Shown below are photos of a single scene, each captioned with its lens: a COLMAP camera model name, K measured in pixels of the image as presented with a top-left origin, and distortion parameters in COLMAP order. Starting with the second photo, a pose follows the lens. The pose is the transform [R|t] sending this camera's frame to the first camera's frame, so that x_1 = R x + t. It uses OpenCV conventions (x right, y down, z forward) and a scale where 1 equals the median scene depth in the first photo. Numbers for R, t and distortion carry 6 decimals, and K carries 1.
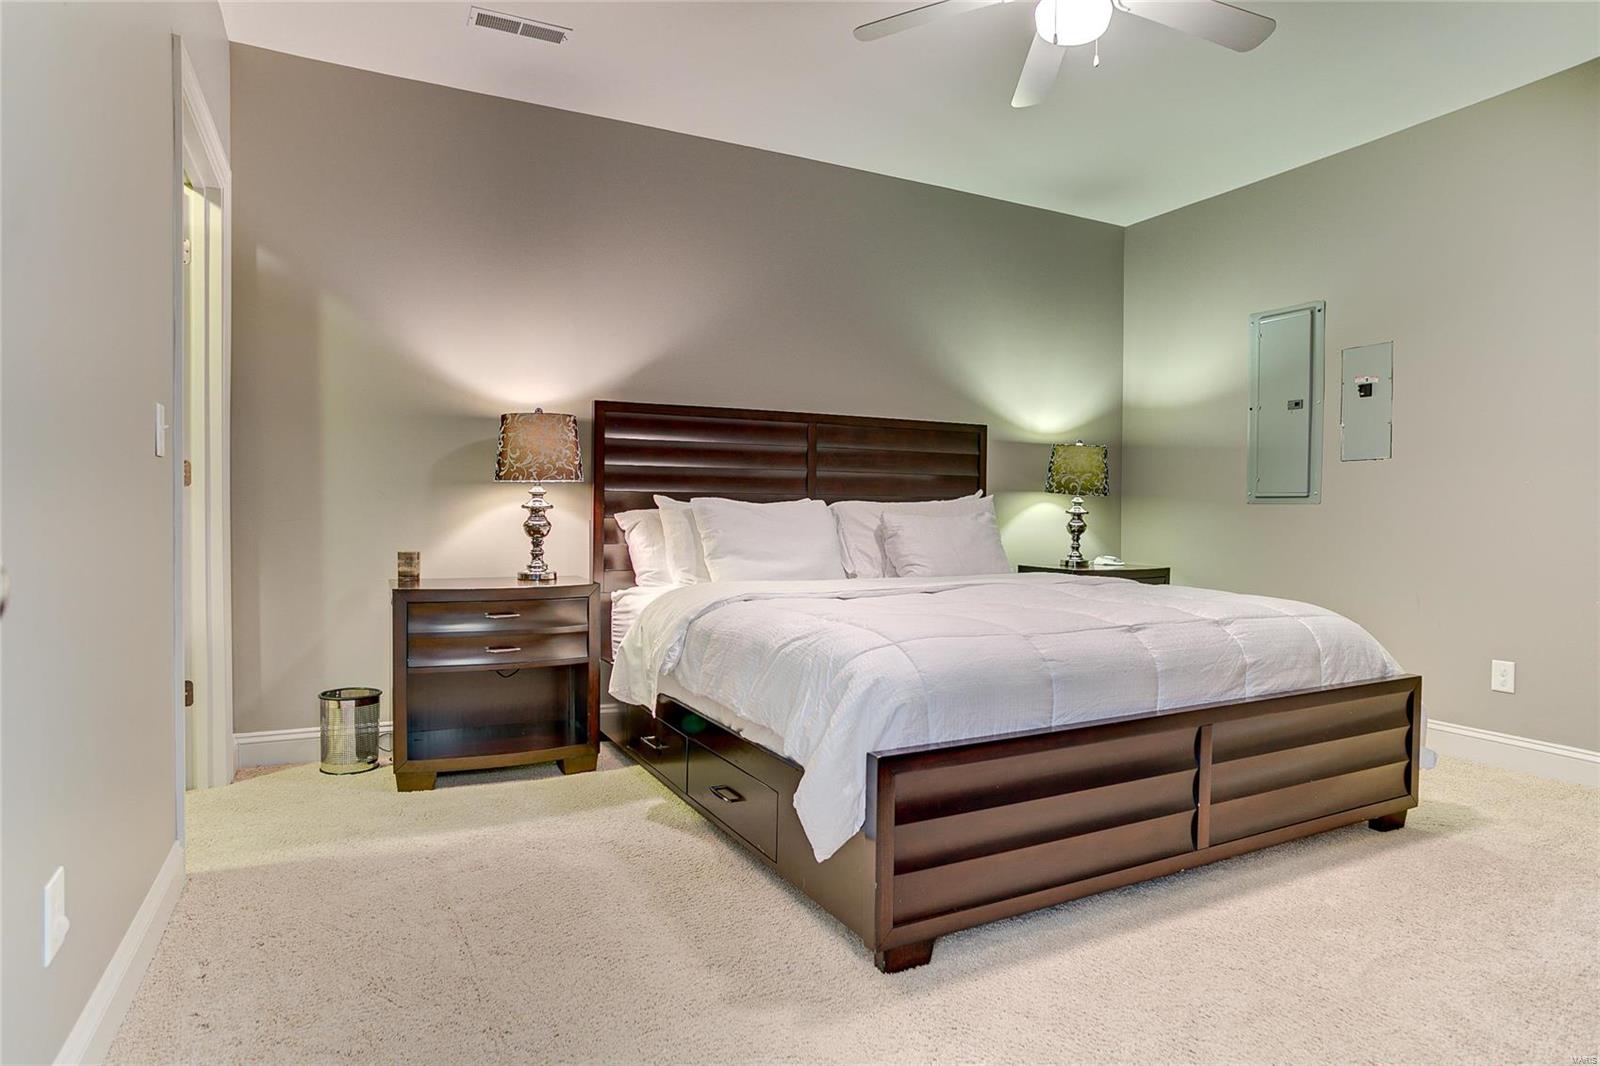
lens RADIAL K [[904.0, 0, 809.9], [0, 904.0, 536.9], [0, 0, 1]] dist [-0.031194, -0.000200]
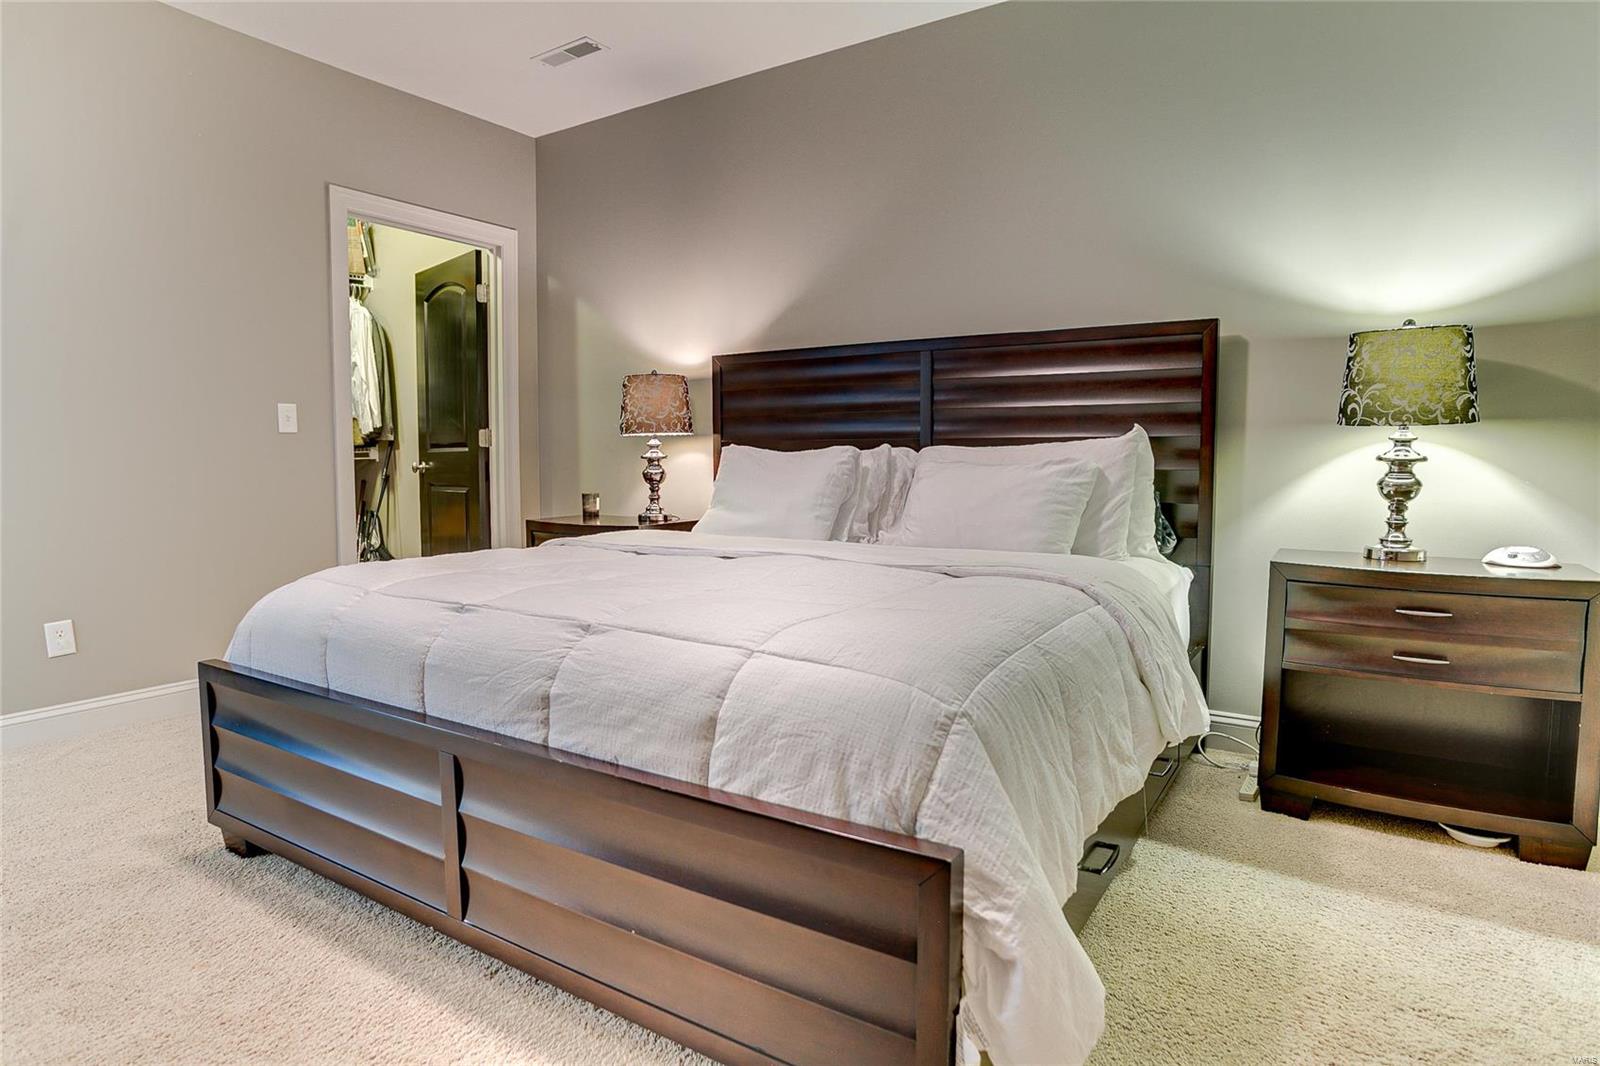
lens RADIAL K [[904.0, 0, 806.8], [0, 904.0, 531.5], [0, 0, 1]] dist [-0.031194, -0.000200]
pose [[0.491489, 0.061597, -0.868703, 0.700487], [-0.022201, 0.998058, 0.058208, -0.009194], [0.870601, -0.009323, 0.491902, 0.527190]]
